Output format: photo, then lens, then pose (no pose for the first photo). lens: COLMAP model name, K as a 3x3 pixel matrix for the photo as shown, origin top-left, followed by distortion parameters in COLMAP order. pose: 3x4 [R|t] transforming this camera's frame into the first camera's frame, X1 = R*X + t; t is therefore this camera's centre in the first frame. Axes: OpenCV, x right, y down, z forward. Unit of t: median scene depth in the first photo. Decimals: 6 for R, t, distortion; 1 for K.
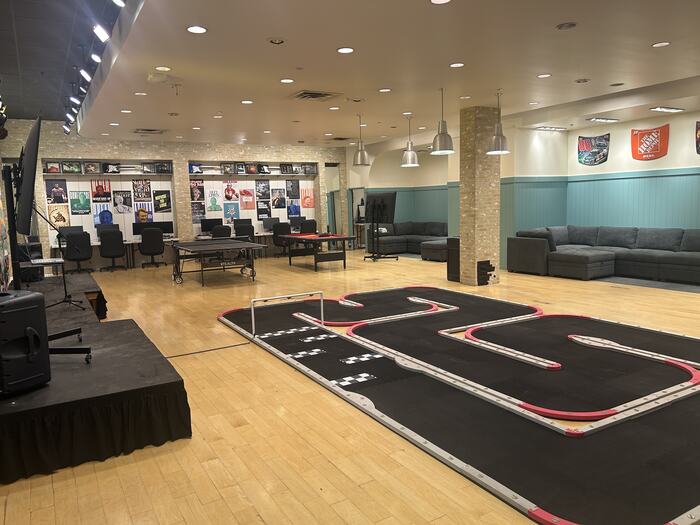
lens RADIAL K [[538.0, 0, 351.2], [0, 538.0, 263.2], [0, 0, 1]] dist [-0.002588, -0.006415]
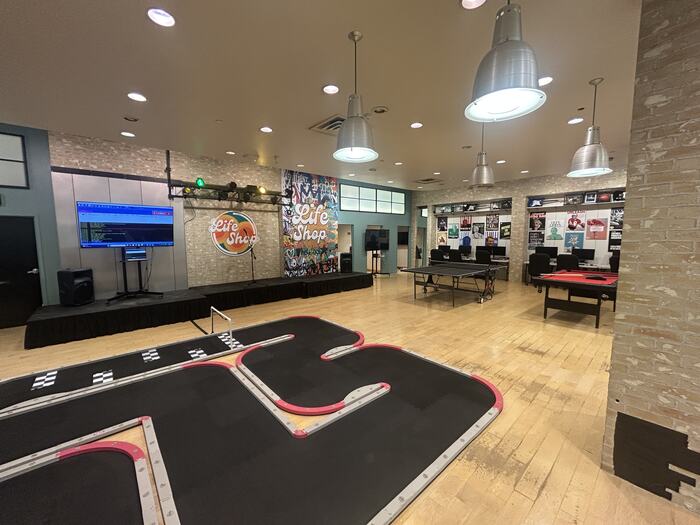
lens RADIAL K [[280.6, 0, 351.7], [0, 280.6, 261.8], [0, 0, 1]] dist [0.003707, 0.000402]
pose [[0.207267, 0.112114, -0.971839, 0.232946], [-0.120956, 0.988726, 0.088266, -0.055831], [0.970778, 0.099255, 0.218491, 0.502596]]
